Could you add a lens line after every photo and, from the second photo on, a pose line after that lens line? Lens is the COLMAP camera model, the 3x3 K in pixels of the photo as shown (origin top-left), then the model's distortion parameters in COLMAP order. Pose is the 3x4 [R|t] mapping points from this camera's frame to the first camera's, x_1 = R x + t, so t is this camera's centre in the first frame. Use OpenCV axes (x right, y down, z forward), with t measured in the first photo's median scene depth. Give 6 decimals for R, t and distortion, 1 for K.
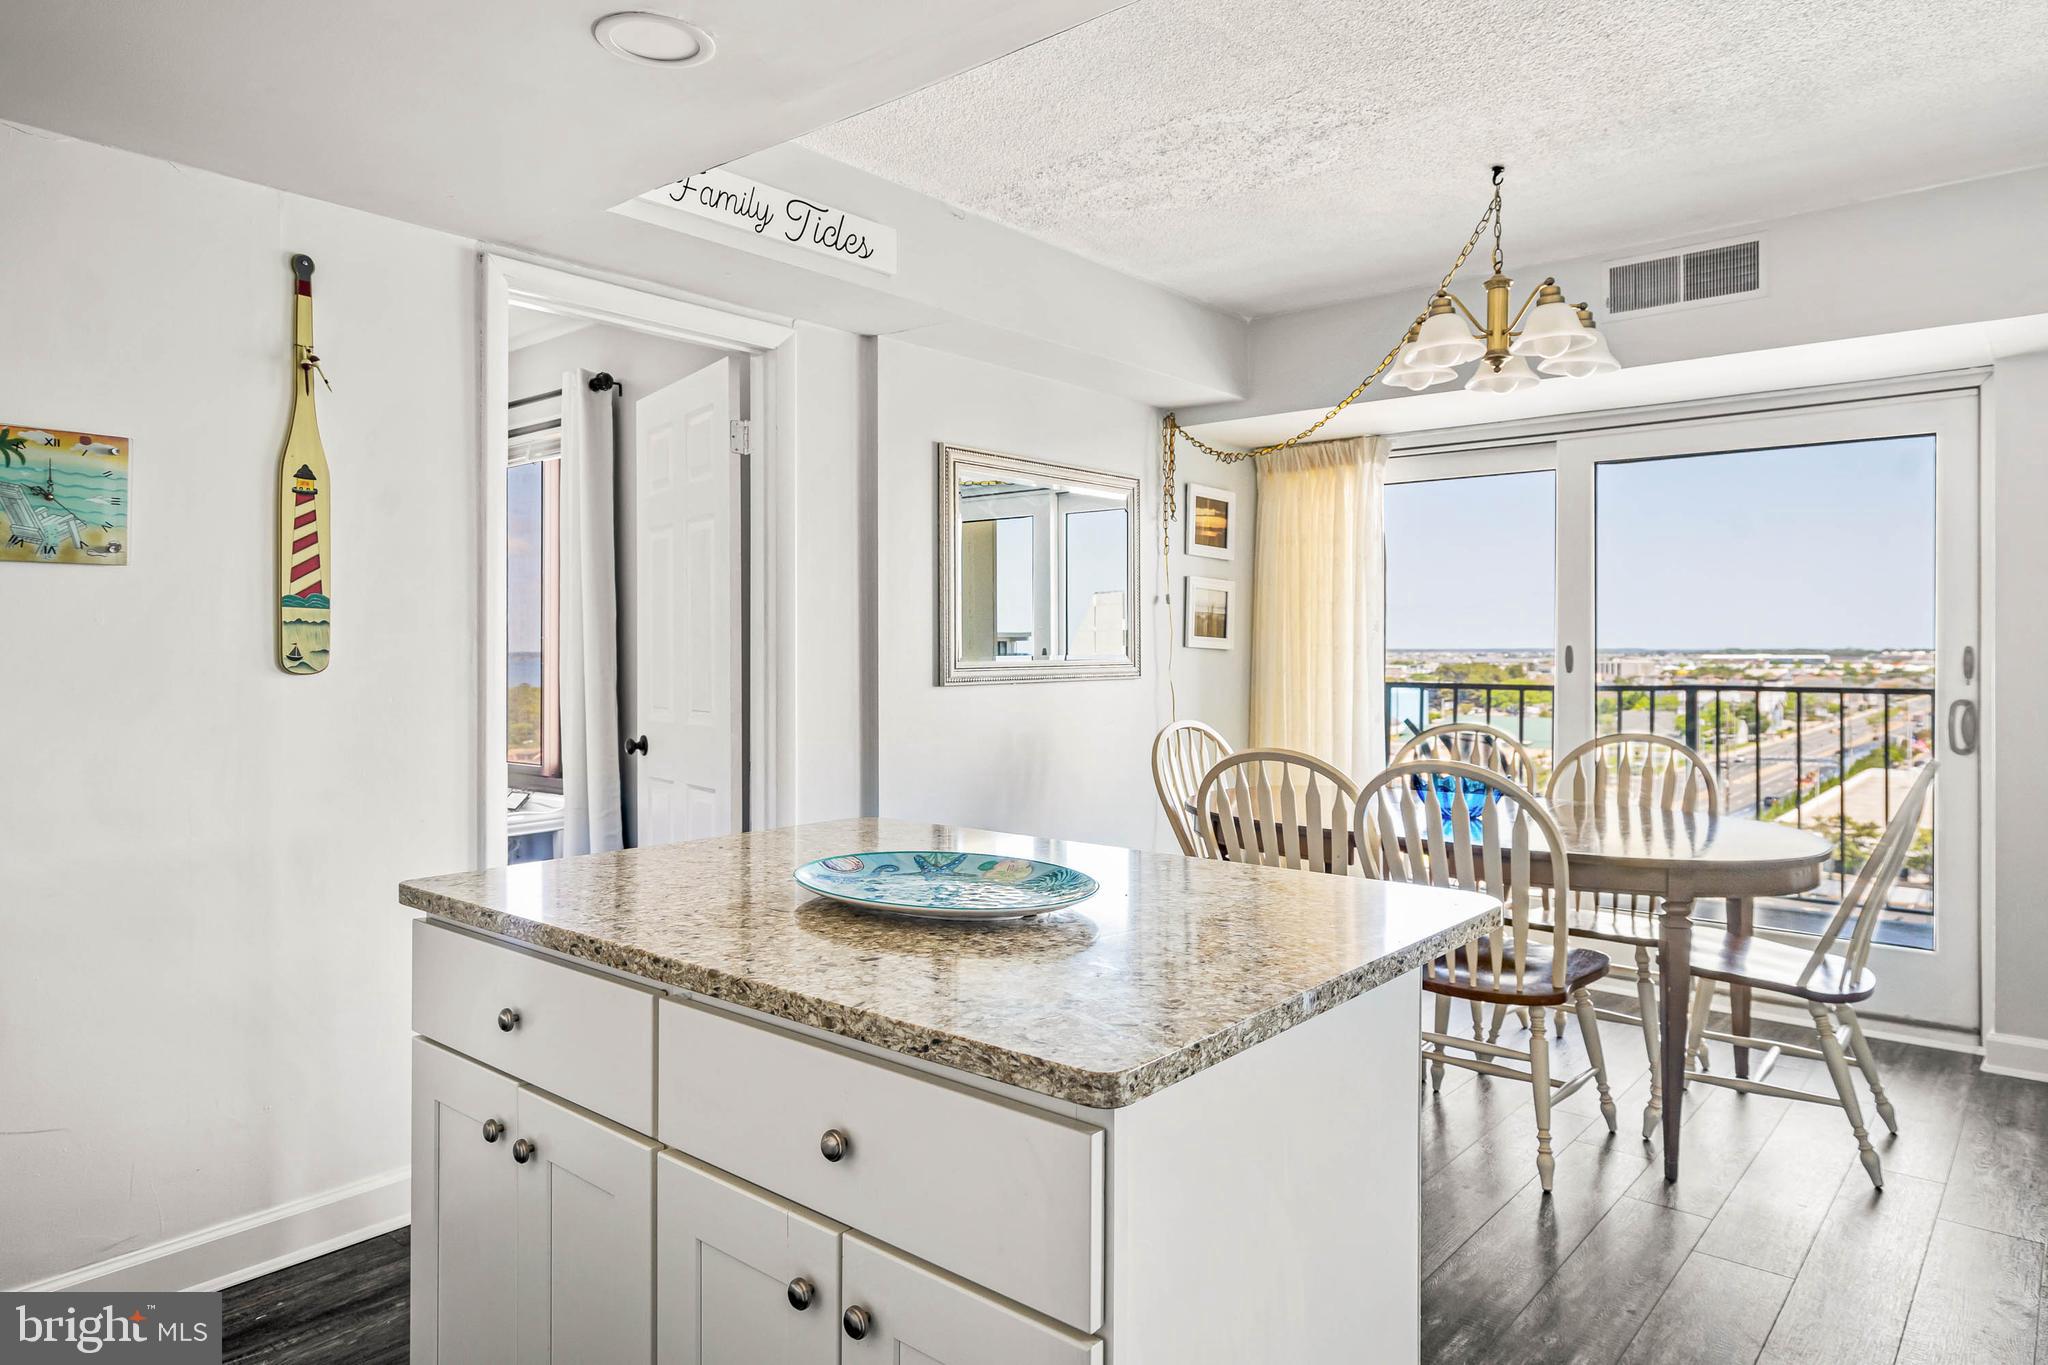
lens RADIAL K [[1257.6, 0, 1024.6], [0, 1257.6, 632.1], [0, 0, 1]] dist [0.010527, 0.002738]
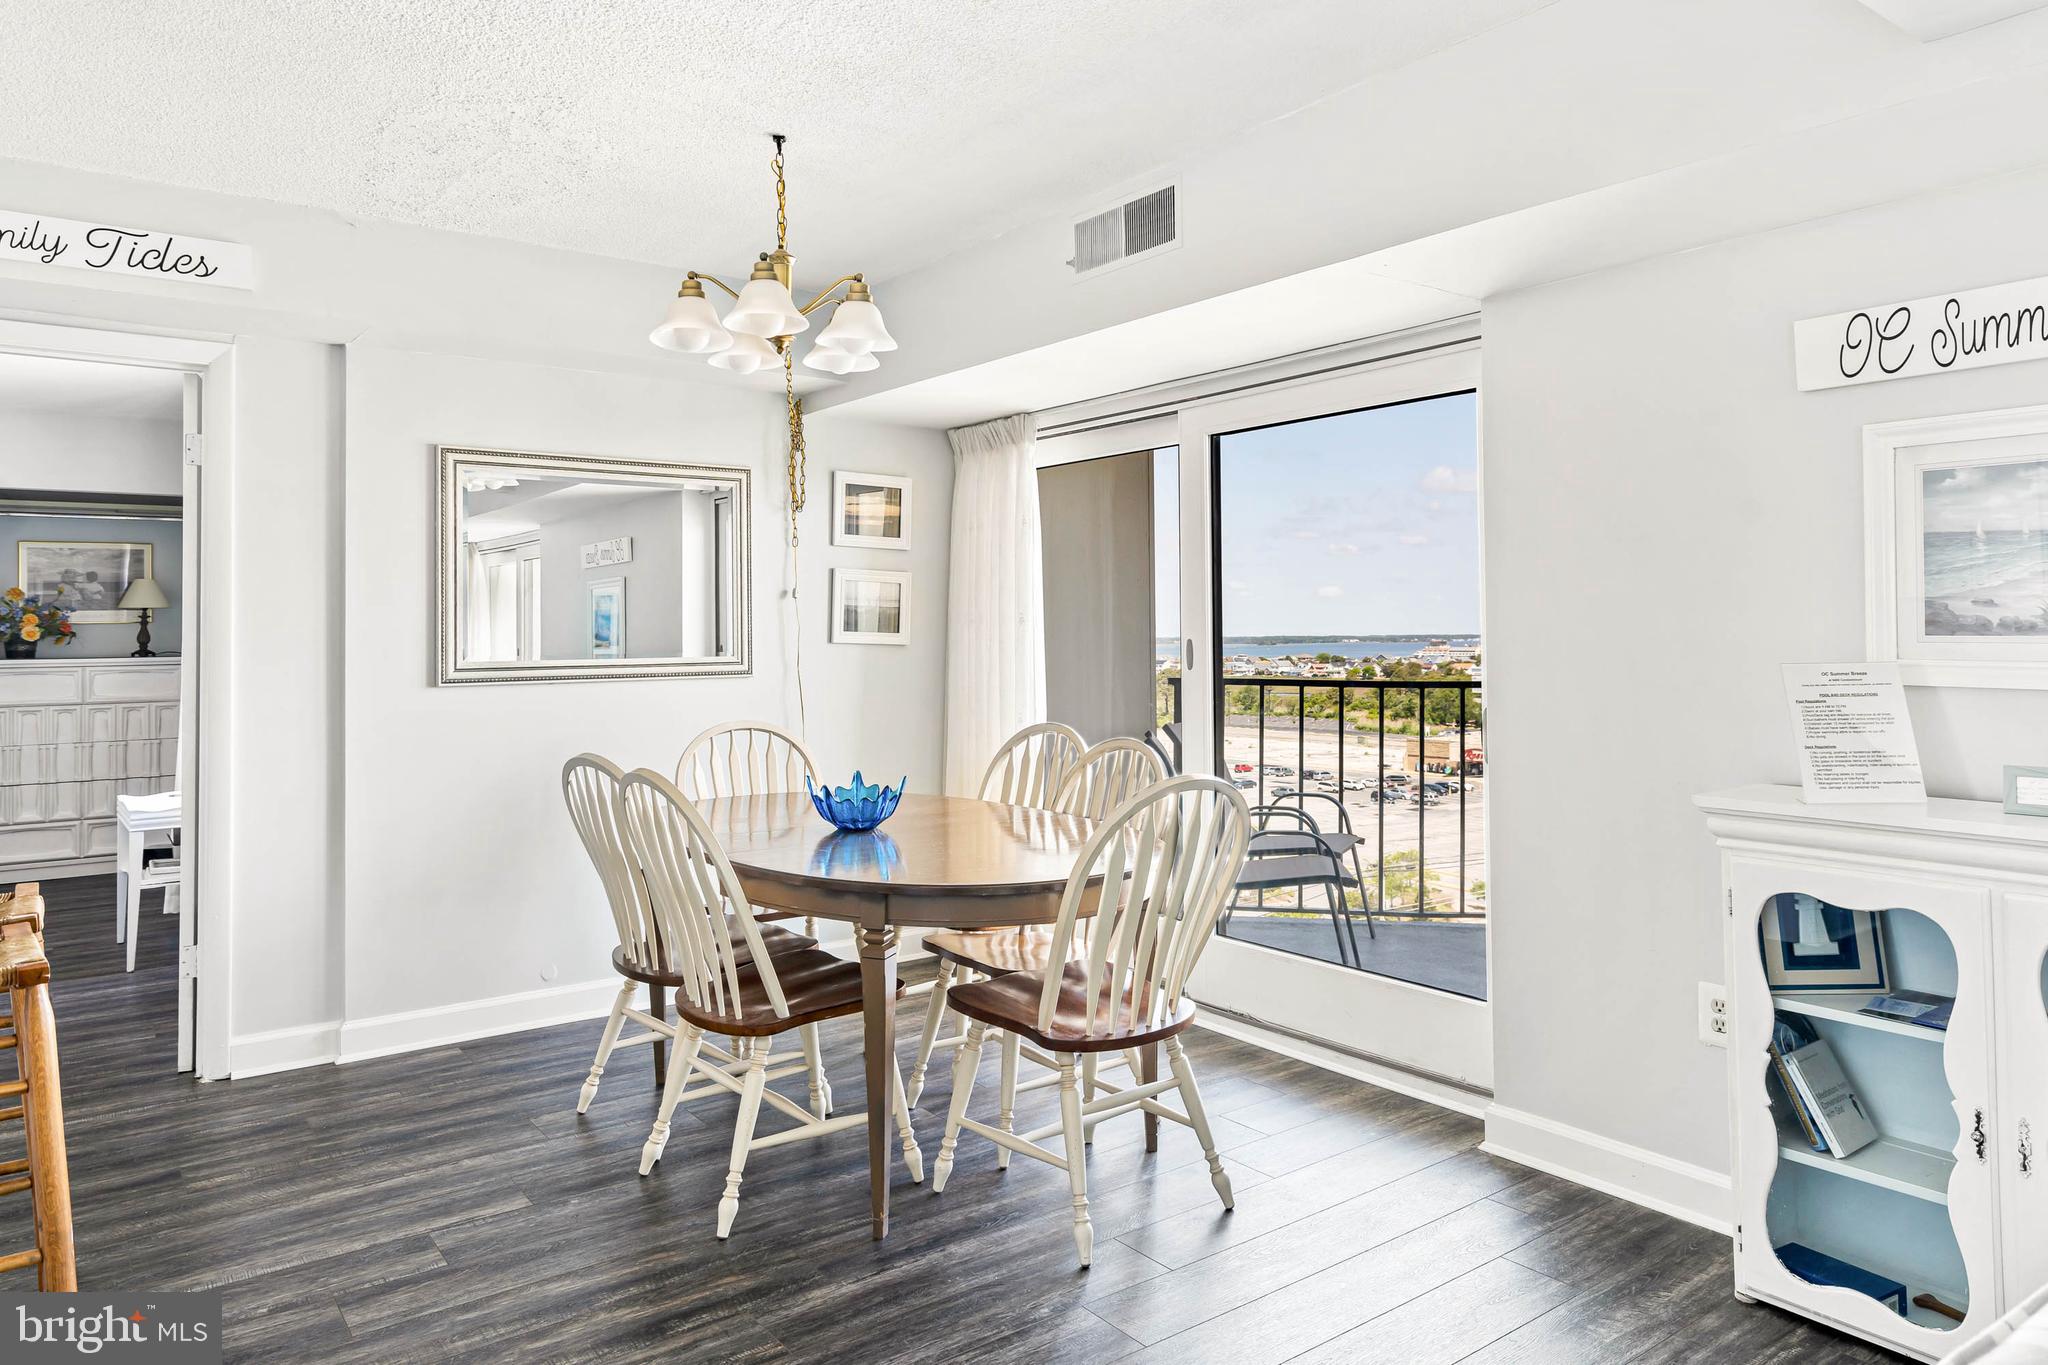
lens RADIAL K [[1332.6, 0, 1024.0], [0, 1332.6, 583.8], [0, 0, 1]] dist [0.009951, 0.002635]
pose [[0.975489, -0.017362, -0.219362, 0.529232], [0.011405, 0.999532, -0.028392, -0.002852], [0.219752, 0.025194, 0.975230, 0.052294]]
